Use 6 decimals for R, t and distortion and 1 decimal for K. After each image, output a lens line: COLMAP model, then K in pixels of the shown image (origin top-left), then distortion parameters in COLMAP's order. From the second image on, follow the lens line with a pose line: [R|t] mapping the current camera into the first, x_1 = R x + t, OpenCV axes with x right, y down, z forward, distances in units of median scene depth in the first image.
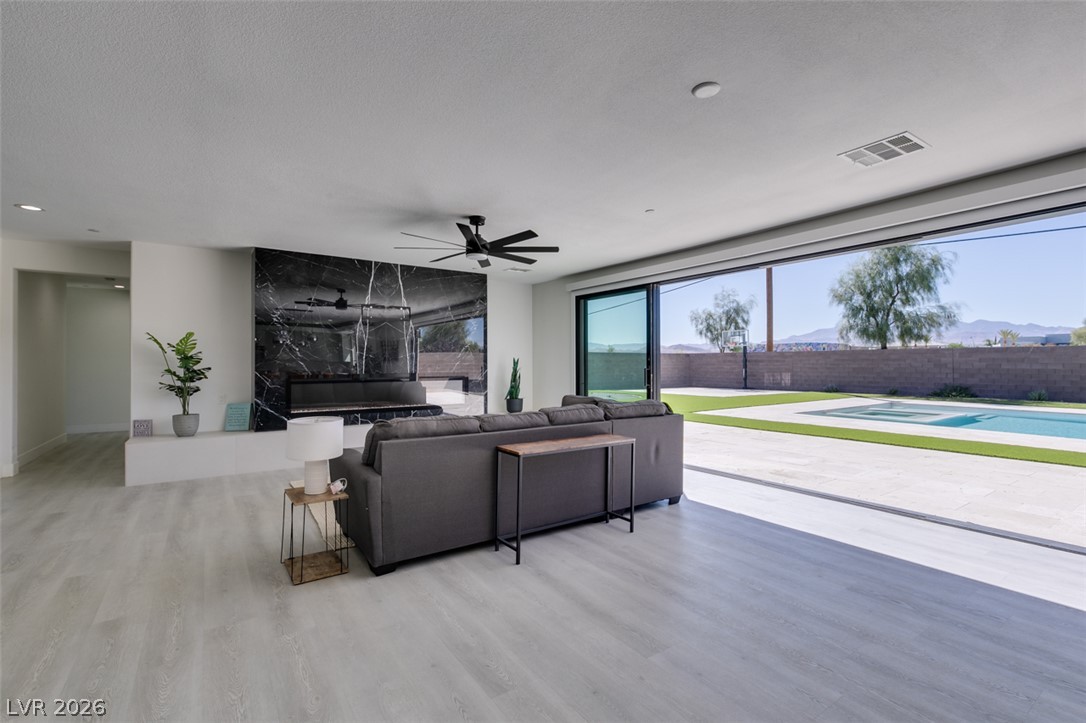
lens RADIAL K [[485.7, 0, 542.9], [0, 485.7, 354.7], [0, 0, 1]] dist [0.000623, 0.000090]
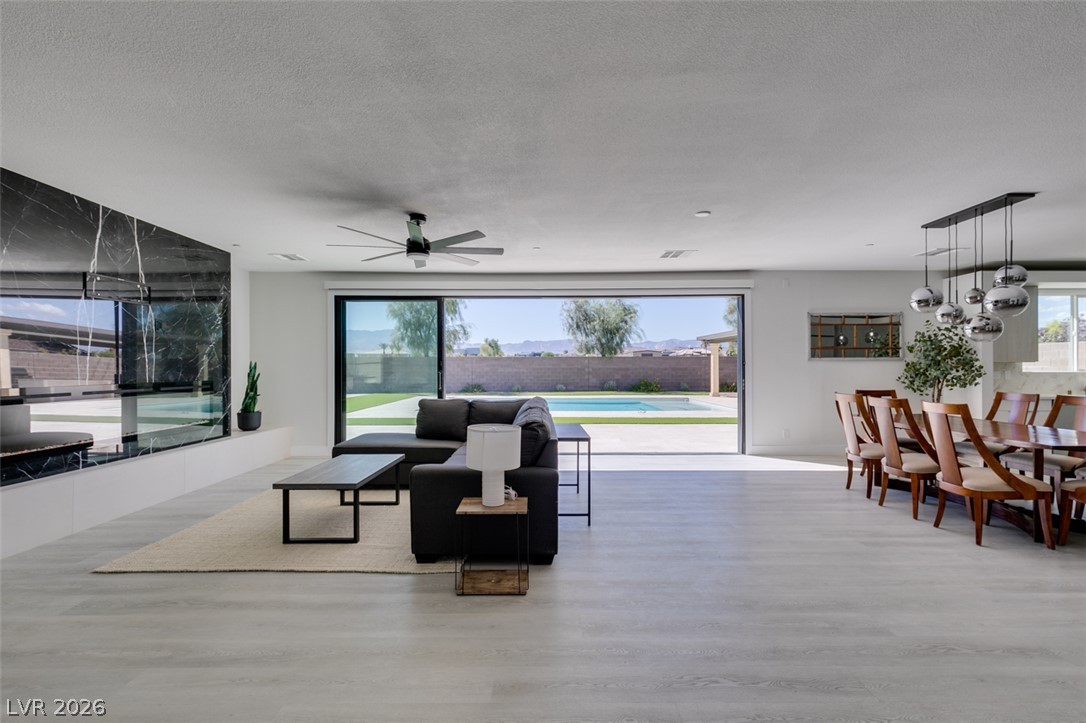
lens RADIAL K [[484.0, 0, 543.0], [0, 484.0, 361.5], [0, 0, 1]] dist [0.000778, 0.000063]
pose [[0.571243, 0.009953, 0.820720, -0.538314], [-0.012729, 0.999914, -0.003266, 0.003800], [-0.820682, -0.008581, 0.571321, 0.175332]]
